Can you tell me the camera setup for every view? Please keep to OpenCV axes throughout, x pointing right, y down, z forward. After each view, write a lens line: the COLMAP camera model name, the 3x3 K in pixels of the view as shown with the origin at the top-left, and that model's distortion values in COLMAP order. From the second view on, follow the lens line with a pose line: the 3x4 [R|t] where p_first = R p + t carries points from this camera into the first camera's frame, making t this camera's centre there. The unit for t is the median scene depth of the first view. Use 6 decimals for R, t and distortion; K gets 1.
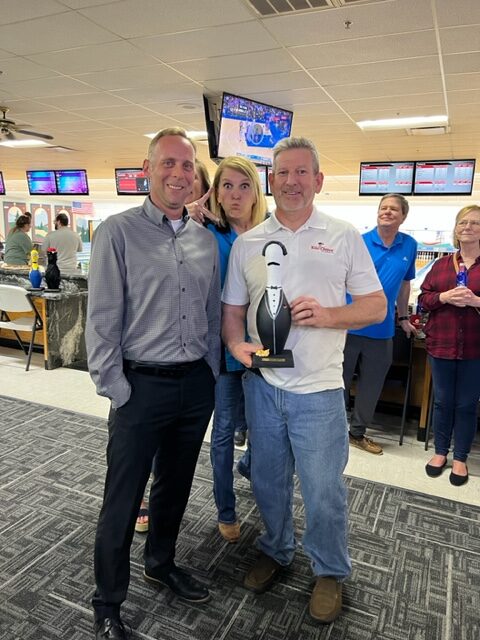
lens RADIAL K [[476.1, 0, 237.4], [0, 476.1, 319.8], [0, 0, 1]] dist [0.048126, -0.049668]
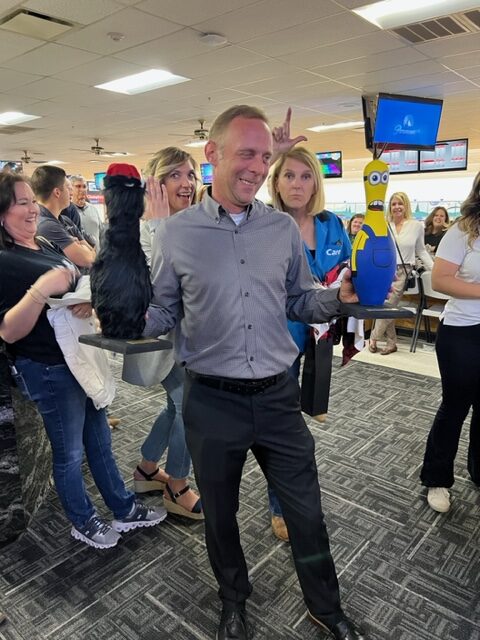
lens RADIAL K [[480.9, 0, 239.7], [0, 480.9, 315.9], [0, 0, 1]] dist [0.043319, -0.045513]
pose [[0.957514, 0.024199, -0.287369, -0.002622], [-0.015312, 0.999334, 0.033132, 0.074407], [0.287979, -0.027324, 0.957247, -0.419329]]
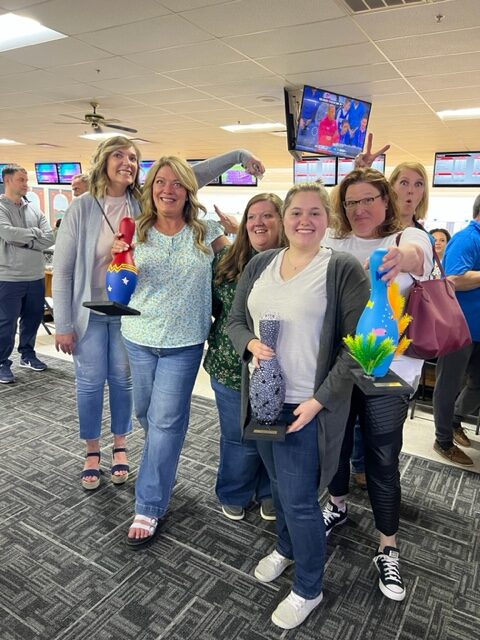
lens RADIAL K [[476.5, 0, 239.5], [0, 476.5, 319.7], [0, 0, 1]] dist [0.046600, -0.047571]
pose [[0.993099, 0.036548, -0.111442, -0.051763], [-0.034448, 0.999192, 0.020715, 0.012977], [0.112109, -0.016733, 0.993555, -0.062287]]
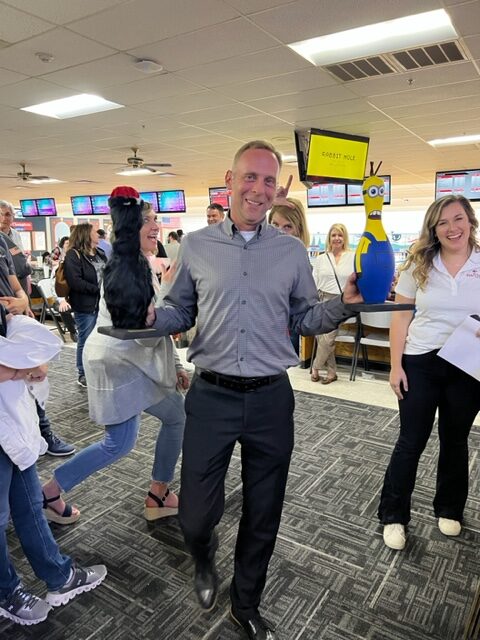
lens RADIAL K [[479.1, 0, 236.6], [0, 479.1, 321.1], [0, 0, 1]] dist [0.046129, -0.047303]
pose [[0.986954, -0.002267, -0.160989, -0.029886], [-0.000514, 0.999851, -0.017234, 0.068845], [0.161004, 0.017092, 0.986806, -0.379671]]
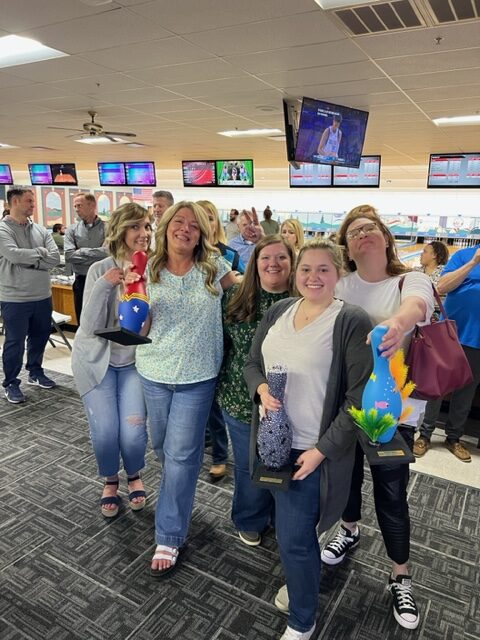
lens RADIAL K [[475.9, 0, 241.9], [0, 475.9, 320.0], [0, 0, 1]] dist [0.049250, -0.052176]
pose [[0.995278, 0.023001, -0.094300, -0.078780], [-0.019711, 0.999169, 0.035671, -0.043919], [0.095042, -0.033644, 0.994905, -0.083748]]
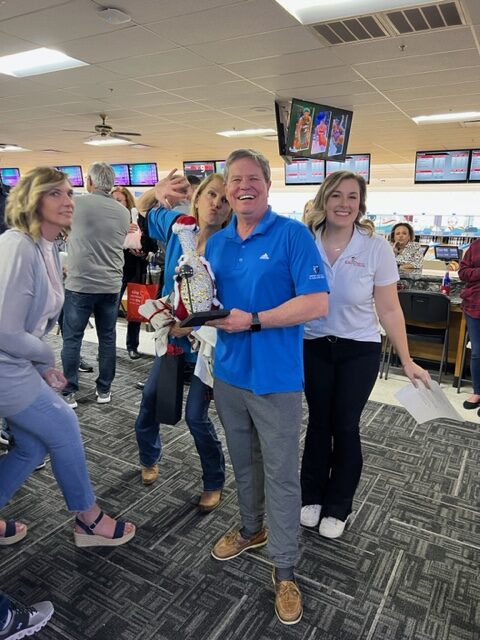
lens RADIAL K [[477.7, 0, 236.5], [0, 477.7, 320.4], [0, 0, 1]] dist [0.041683, -0.045736]
pose [[0.994188, 0.015886, -0.106483, -0.048521], [-0.013122, 0.999560, 0.026611, 0.051807], [0.106859, -0.025059, 0.993958, -0.280195]]
